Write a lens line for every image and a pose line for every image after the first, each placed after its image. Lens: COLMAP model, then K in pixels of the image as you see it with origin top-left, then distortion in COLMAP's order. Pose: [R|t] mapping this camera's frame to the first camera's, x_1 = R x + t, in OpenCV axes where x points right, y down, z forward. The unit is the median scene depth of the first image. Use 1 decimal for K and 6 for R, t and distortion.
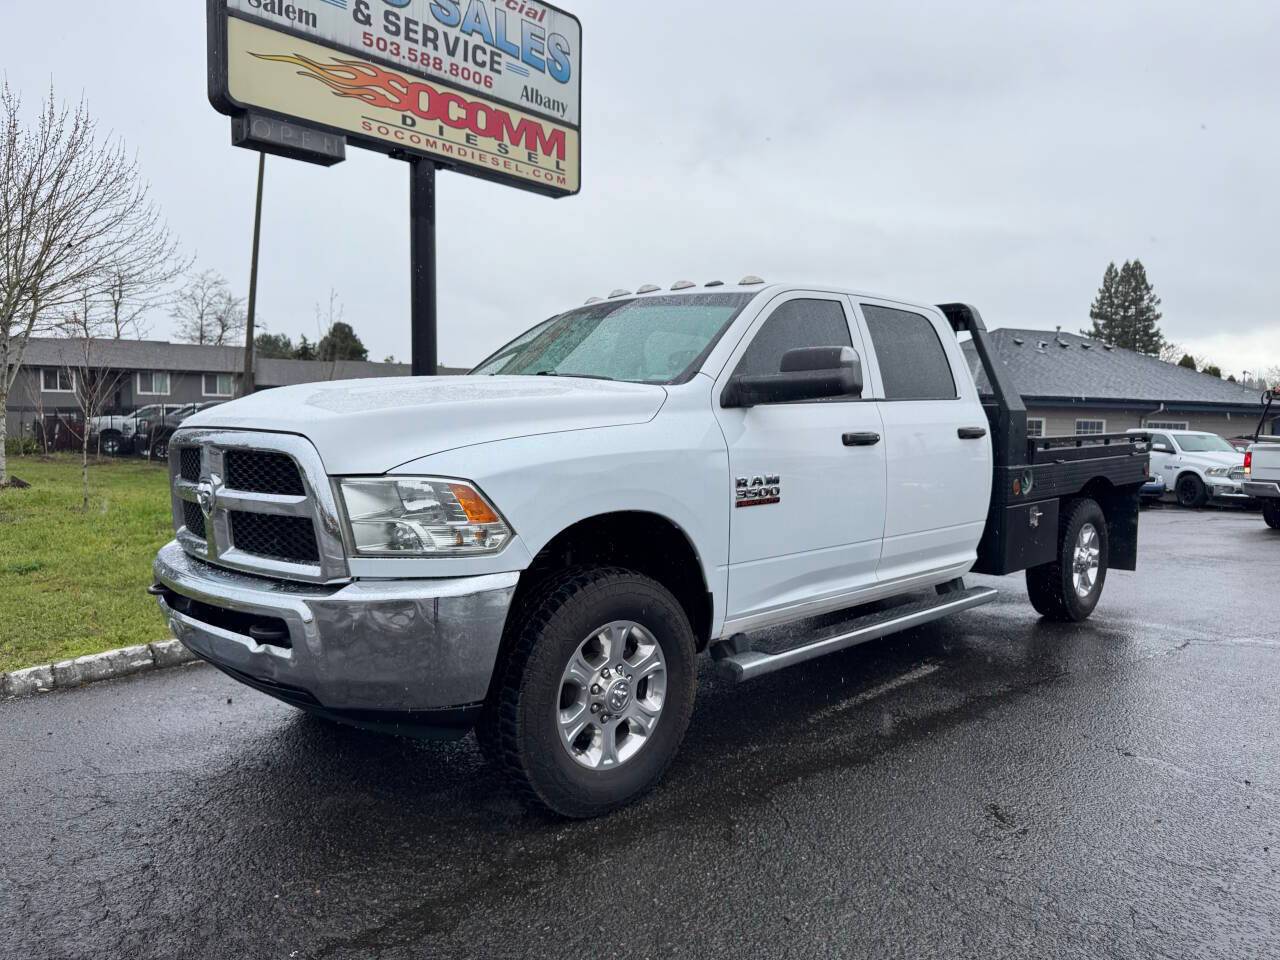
lens RADIAL K [[893.2, 0, 646.8], [0, 893.2, 472.5], [0, 0, 1]] dist [0.007154, -0.000002]
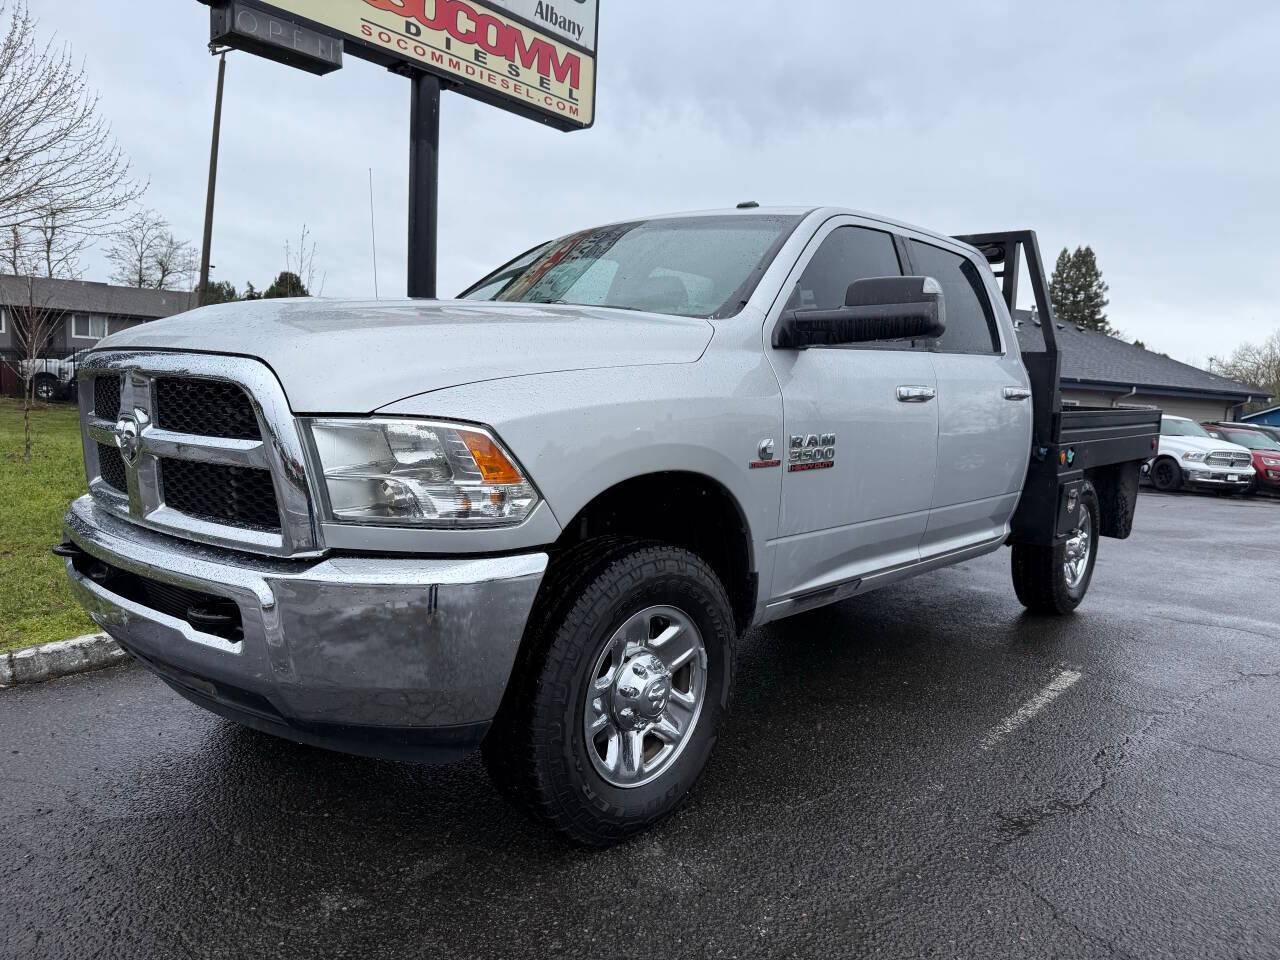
lens RADIAL K [[893.2, 0, 646.8], [0, 893.2, 472.5], [0, 0, 1]] dist [0.007154, -0.000002]
pose [[0.997813, 0.031590, 0.058065, -0.068215], [-0.033691, 0.998799, 0.035561, 0.004104], [-0.056872, -0.037440, 0.997679, 0.083931]]
